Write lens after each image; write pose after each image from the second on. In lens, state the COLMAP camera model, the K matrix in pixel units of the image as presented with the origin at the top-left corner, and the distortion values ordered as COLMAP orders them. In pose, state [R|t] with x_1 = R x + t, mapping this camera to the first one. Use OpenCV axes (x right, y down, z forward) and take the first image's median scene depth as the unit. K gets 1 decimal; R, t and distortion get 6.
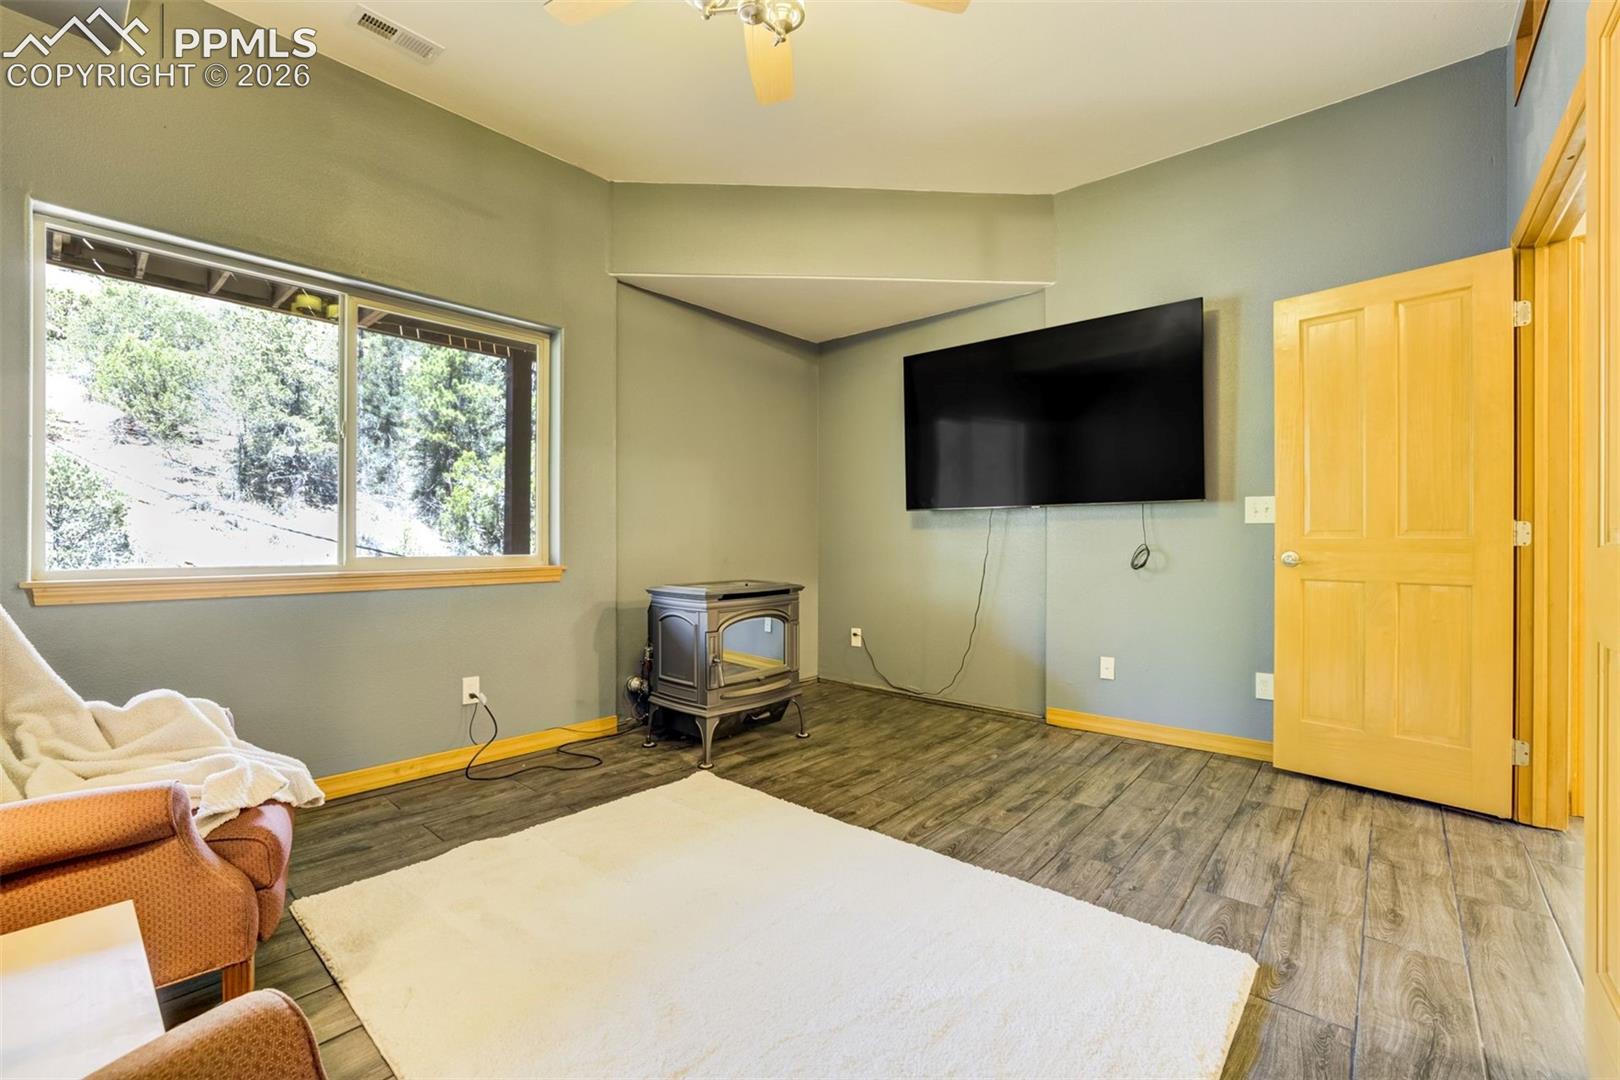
lens RADIAL K [[698.7, 0, 810.0], [0, 698.7, 540.0], [0, 0, 1]] dist [-0.039447, 0.015134]
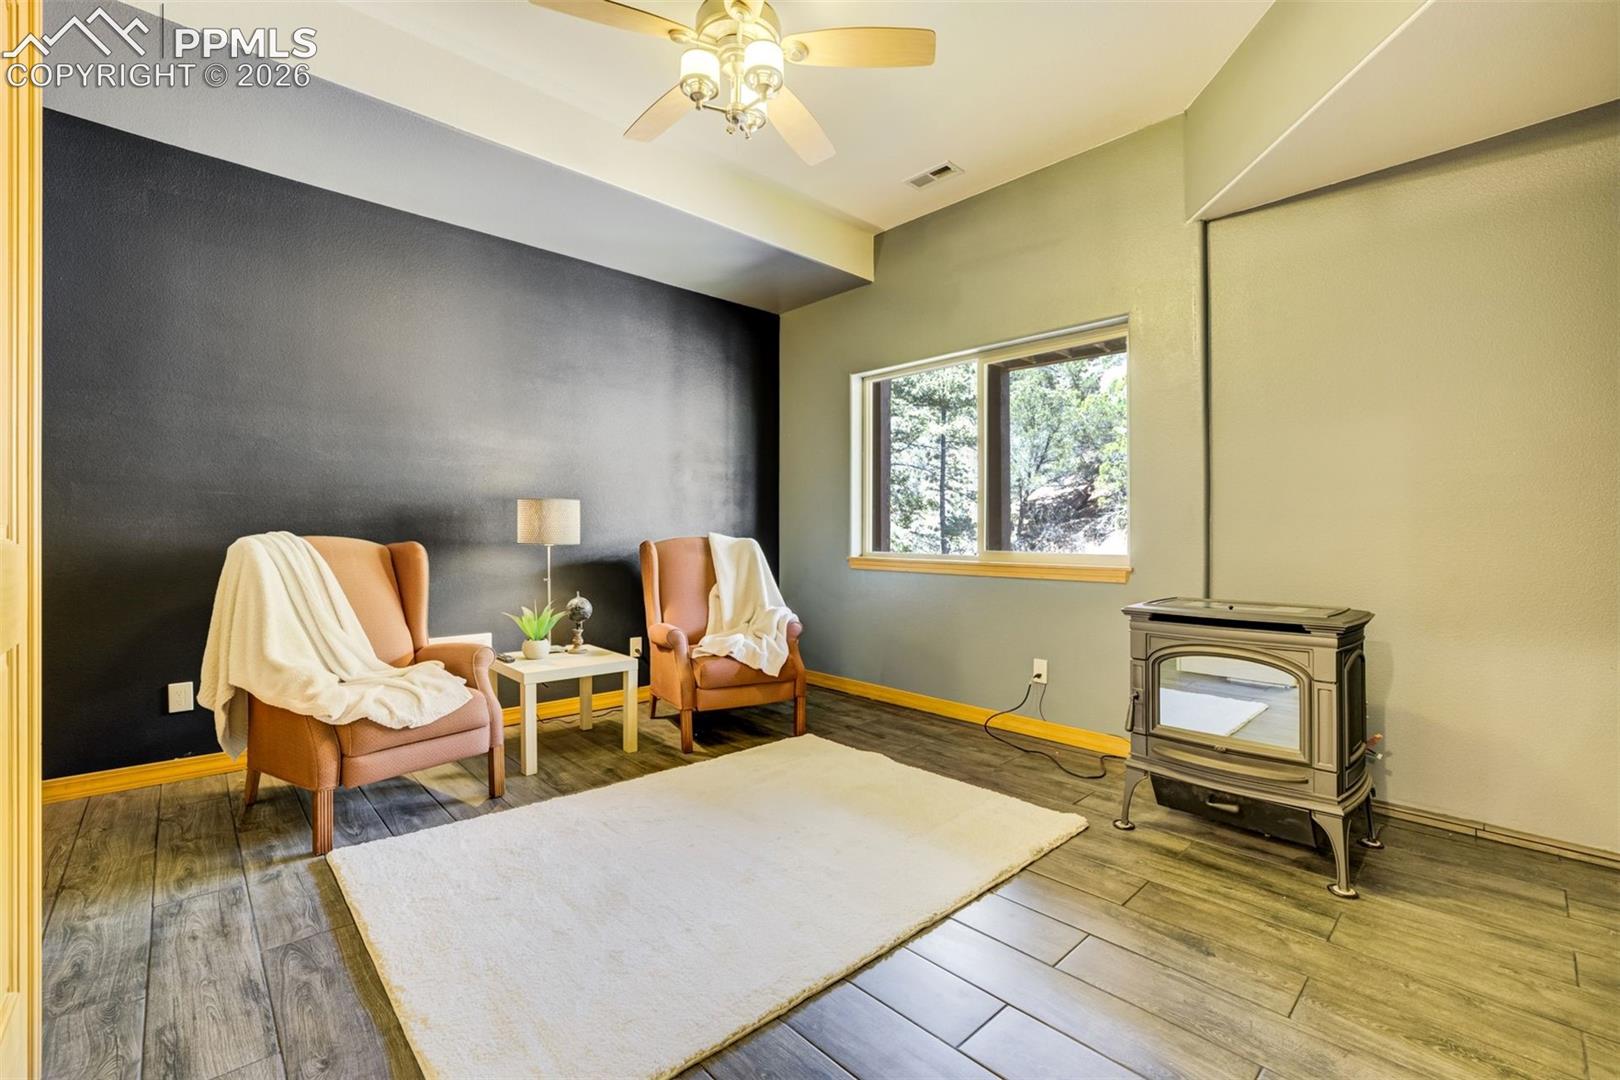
lens RADIAL K [[698.7, 0, 810.0], [0, 698.7, 540.0], [0, 0, 1]] dist [-0.039447, 0.015134]
pose [[-0.116670, 0.003152, -0.993166, 0.695619], [-0.004897, 0.999981, 0.003749, -0.000852], [0.993159, 0.005301, -0.116652, 0.762971]]
